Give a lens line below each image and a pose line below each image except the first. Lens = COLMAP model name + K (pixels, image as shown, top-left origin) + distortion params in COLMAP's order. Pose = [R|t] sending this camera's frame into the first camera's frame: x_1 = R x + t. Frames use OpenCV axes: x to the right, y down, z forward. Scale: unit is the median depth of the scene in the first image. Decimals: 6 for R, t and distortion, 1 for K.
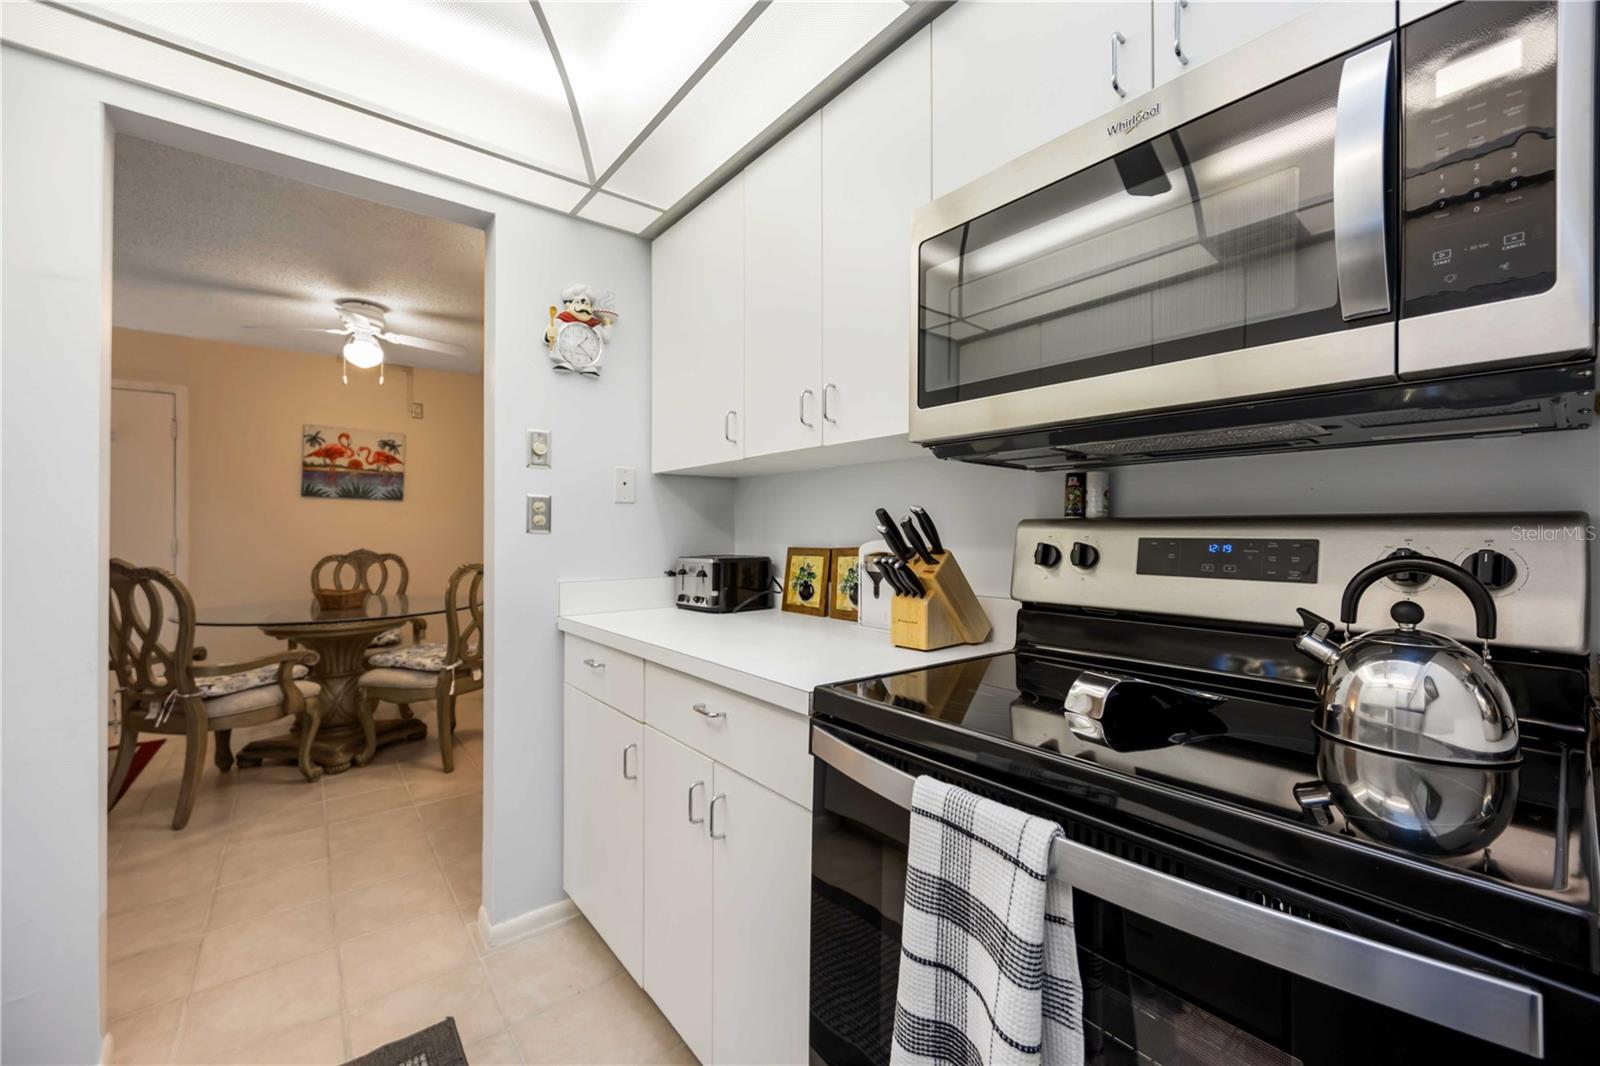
lens RADIAL K [[635.6, 0, 794.6], [0, 635.6, 531.8], [0, 0, 1]] dist [0.000062, -0.000002]
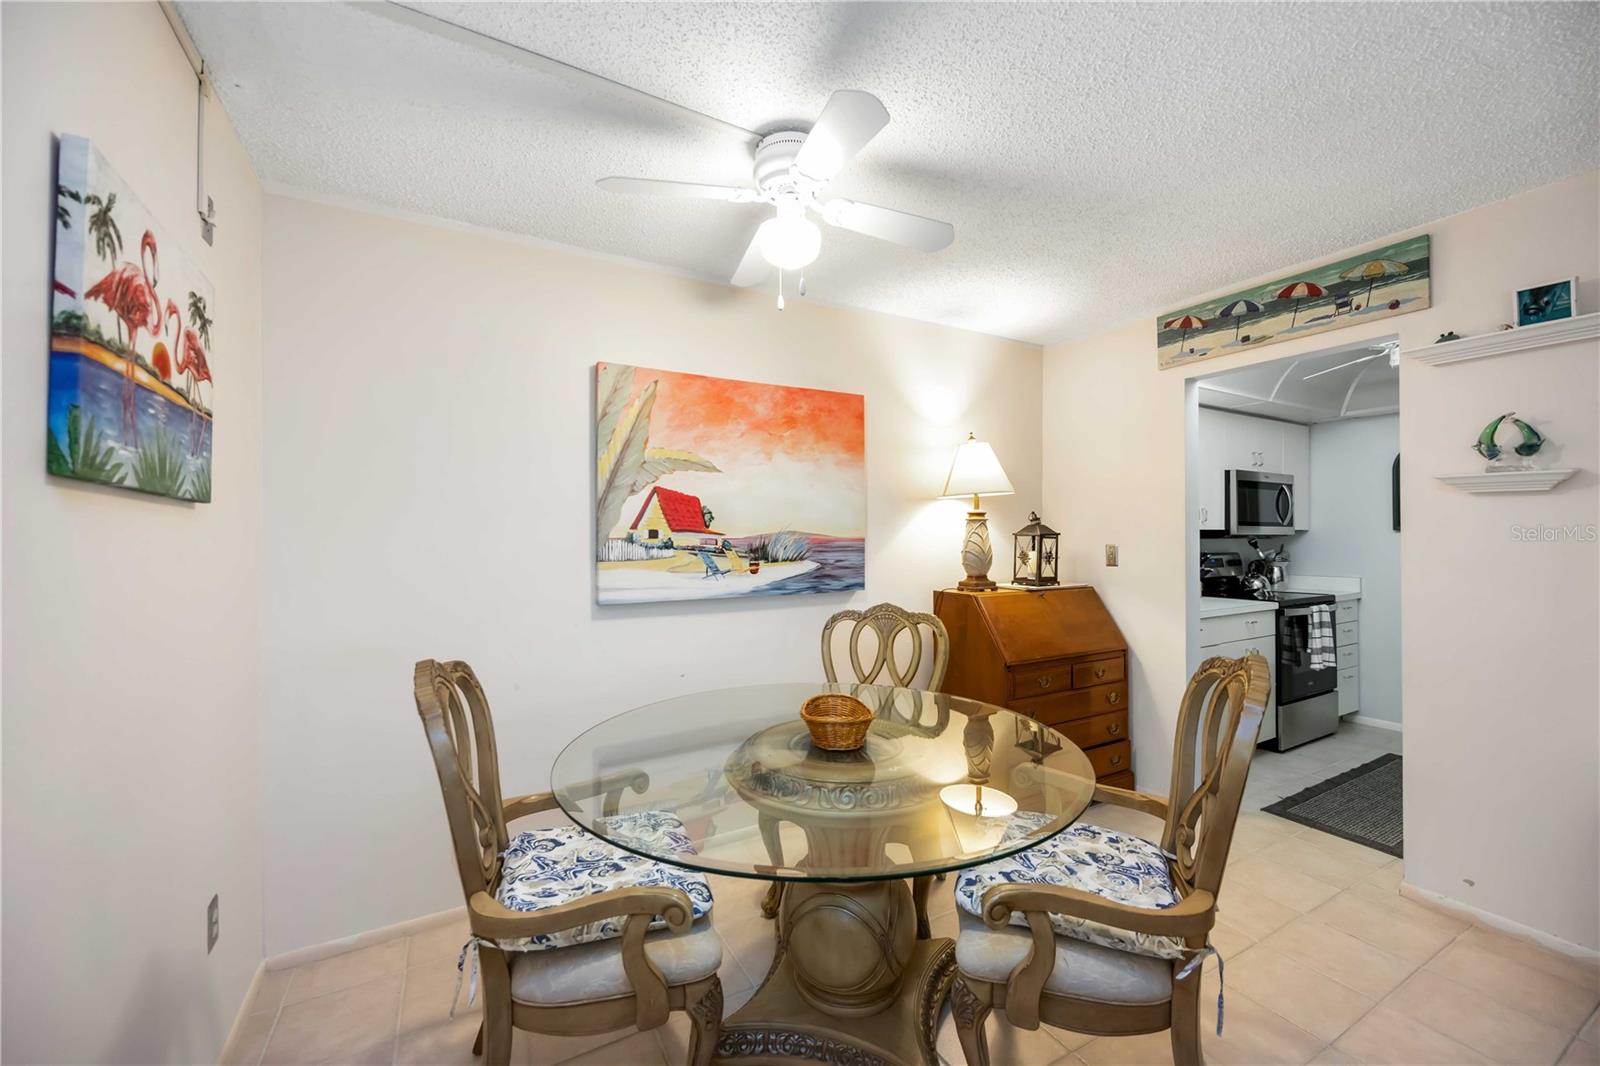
lens RADIAL K [[628.0, 0, 800.0], [0, 628.0, 533.0], [0, 0, 1]] dist [-0.000986, -0.000081]
pose [[0.157327, 0.003068, 0.987542, -2.068810], [0.003120, 0.999989, -0.003604, -0.080945], [-0.987542, 0.003648, 0.157315, 1.612044]]
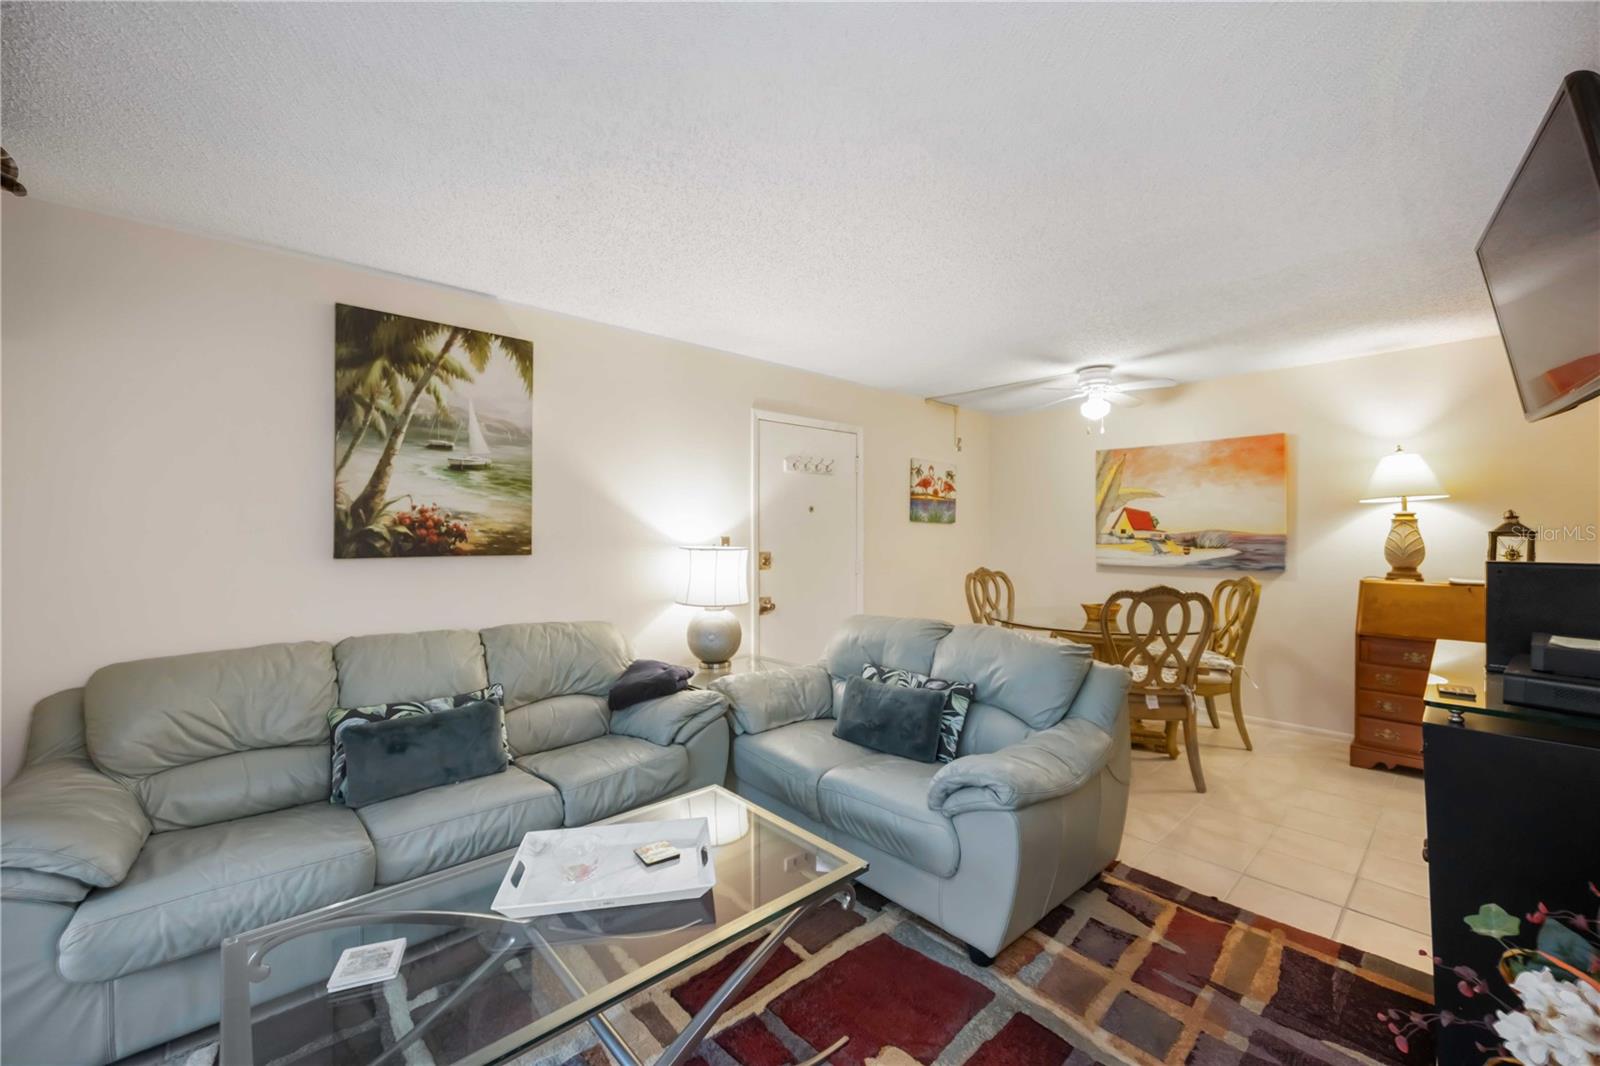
lens RADIAL K [[635.6, 0, 794.6], [0, 635.6, 531.8], [0, 0, 1]] dist [0.000062, -0.000002]
pose [[0.997707, 0.003586, 0.067587, -2.346256], [-0.003448, 0.999992, -0.002161, -0.073032], [-0.067594, 0.001923, 0.997711, -0.297384]]
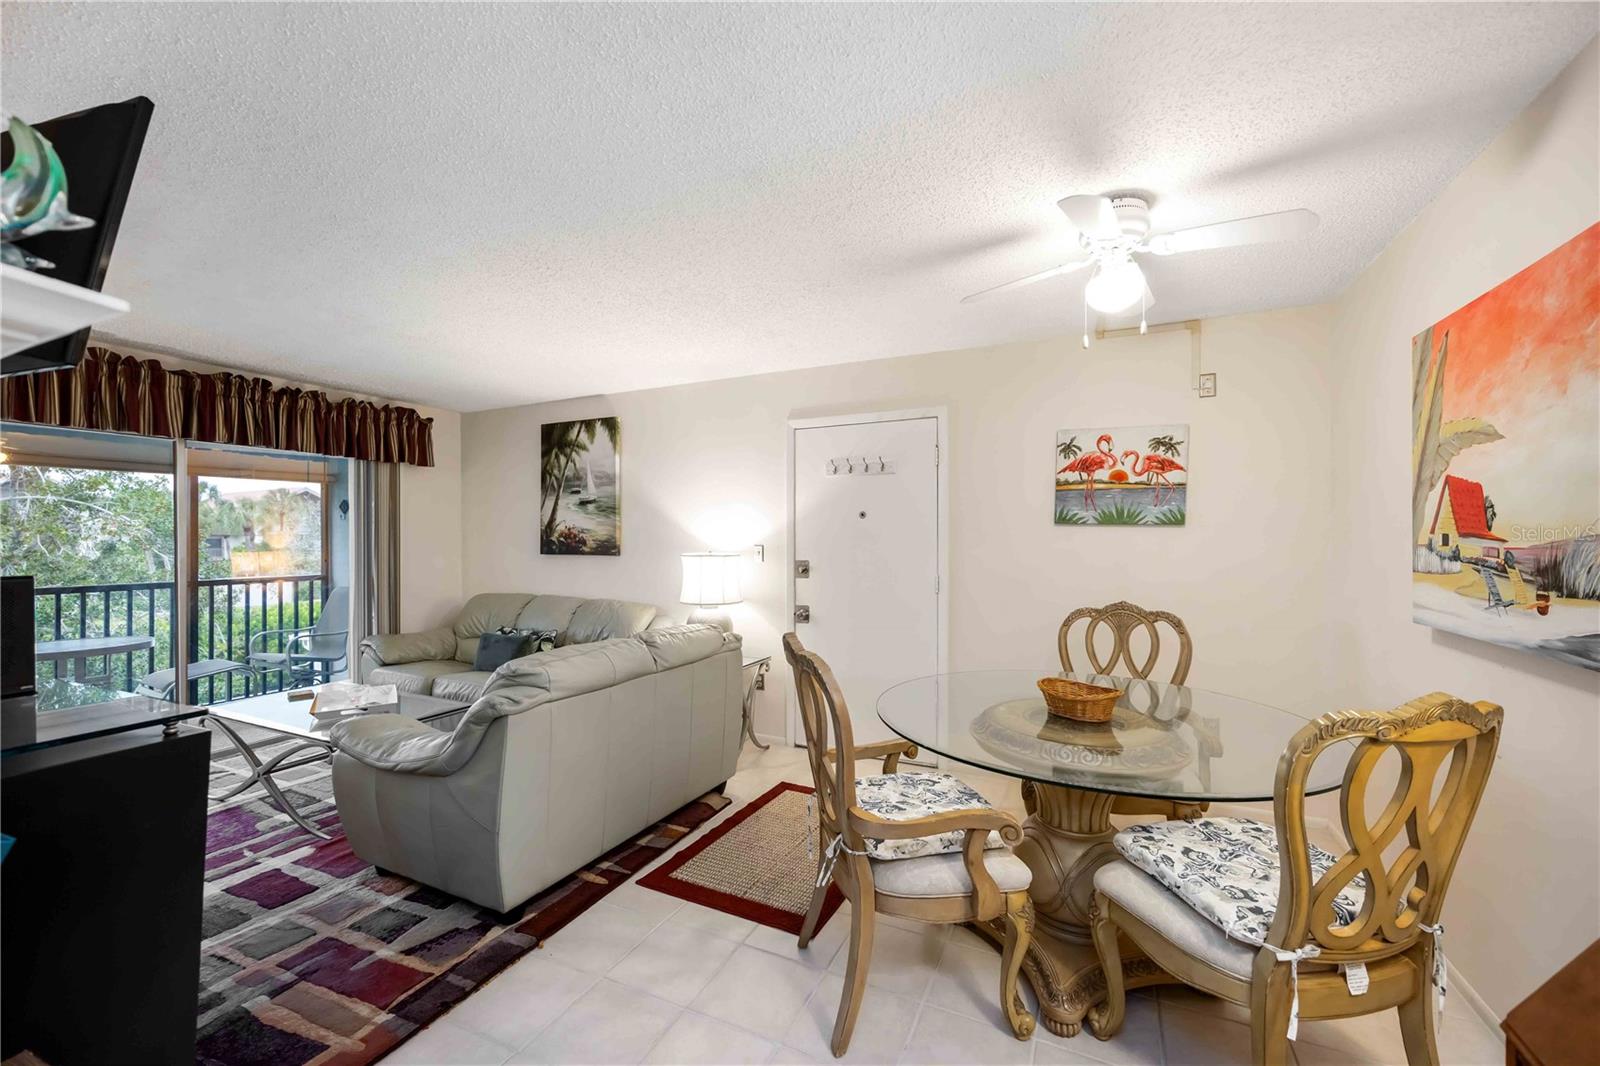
lens RADIAL K [[631.2, 0, 801.3], [0, 631.2, 537.9], [0, 0, 1]] dist [0.000521, 0.000000]
pose [[0.445436, 0.001043, -0.895313, -0.493517], [-0.001527, 0.999999, 0.000405, -0.085963], [0.895312, 0.001187, 0.445437, 0.838409]]
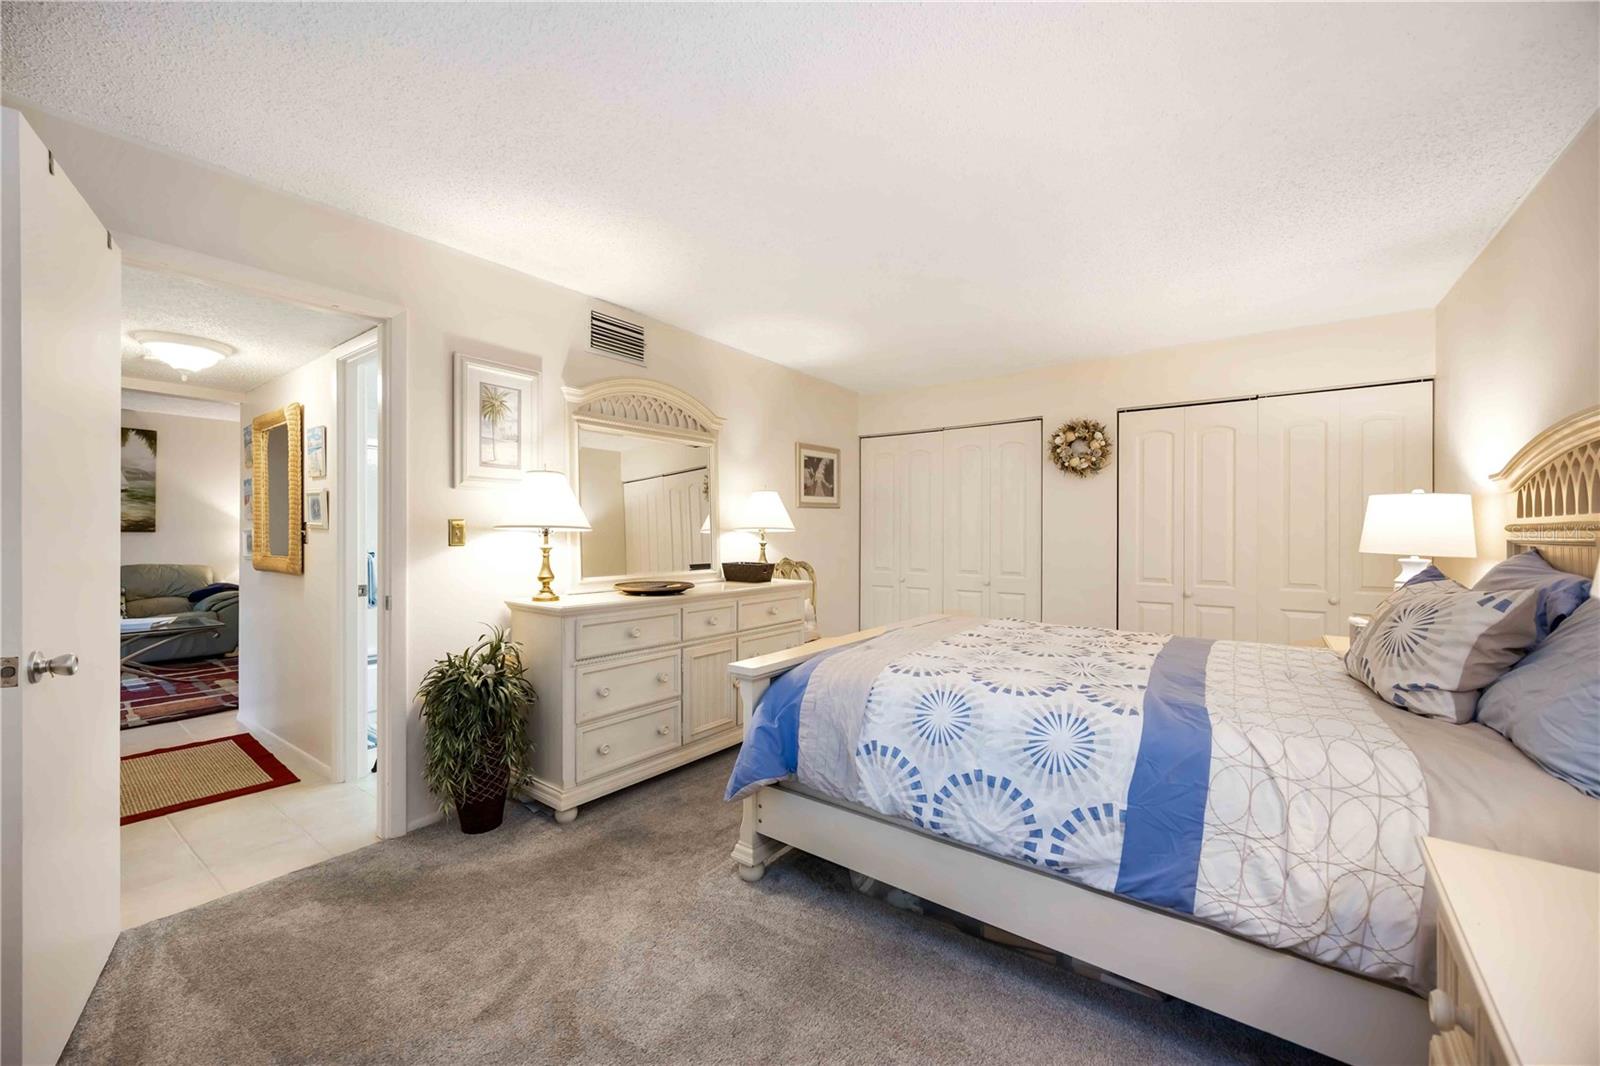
lens RADIAL K [[631.2, 0, 801.3], [0, 631.2, 537.9], [0, 0, 1]] dist [0.000521, 0.000000]
pose [[0.967999, 0.007922, 0.250829, -0.518850], [-0.009008, 0.999954, 0.003181, -0.028723], [-0.250792, -0.005339, 0.968026, -2.636588]]
